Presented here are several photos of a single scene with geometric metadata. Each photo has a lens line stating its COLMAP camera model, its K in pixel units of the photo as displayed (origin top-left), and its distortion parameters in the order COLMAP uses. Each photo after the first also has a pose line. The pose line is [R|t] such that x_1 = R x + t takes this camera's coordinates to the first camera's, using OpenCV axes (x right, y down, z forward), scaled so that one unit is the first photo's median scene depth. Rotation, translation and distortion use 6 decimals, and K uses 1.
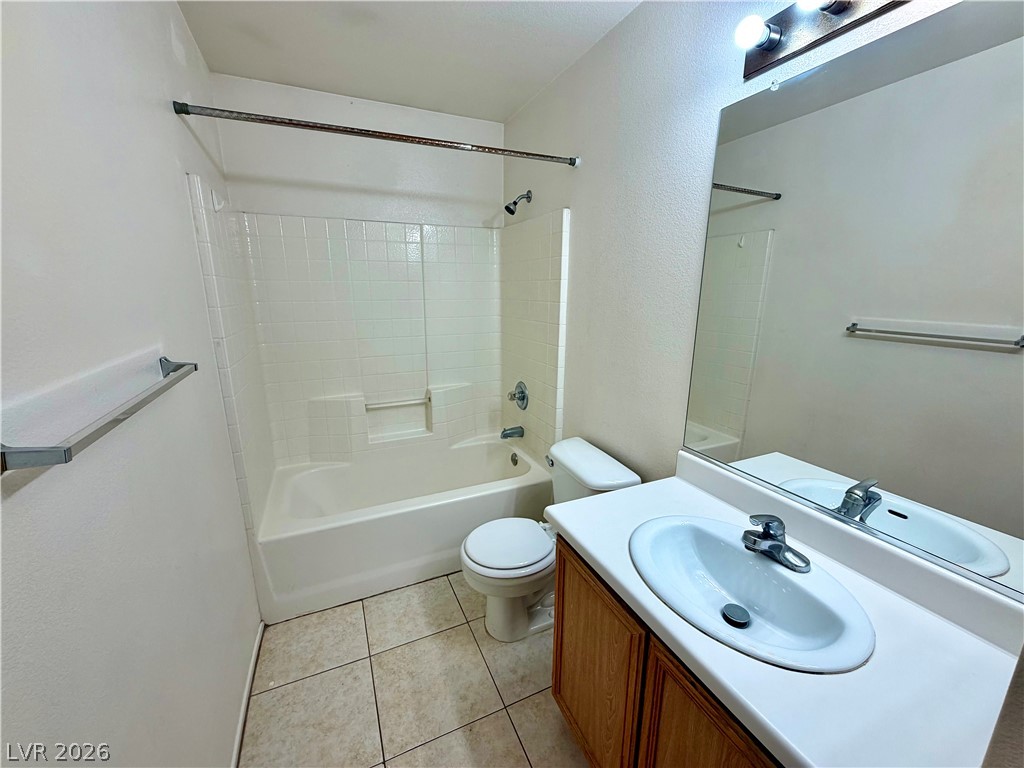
lens RADIAL K [[408.0, 0, 511.8], [0, 408.0, 382.7], [0, 0, 1]] dist [0.002753, -0.000195]
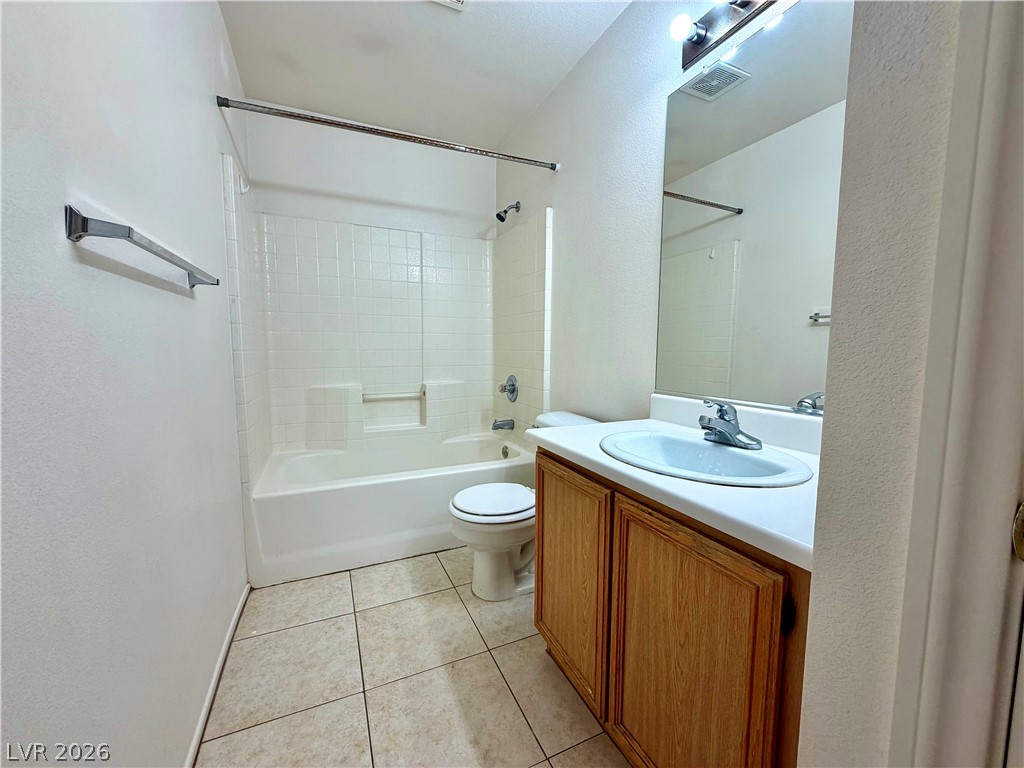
lens RADIAL K [[408.0, 0, 512.4], [0, 408.0, 384.5], [0, 0, 1]] dist [0.002753, -0.000195]
pose [[0.999993, 0.000621, 0.003619, 0.031471], [-0.000111, 0.990228, -0.139458, 0.248950], [-0.003670, 0.139457, 0.990221, -0.061383]]
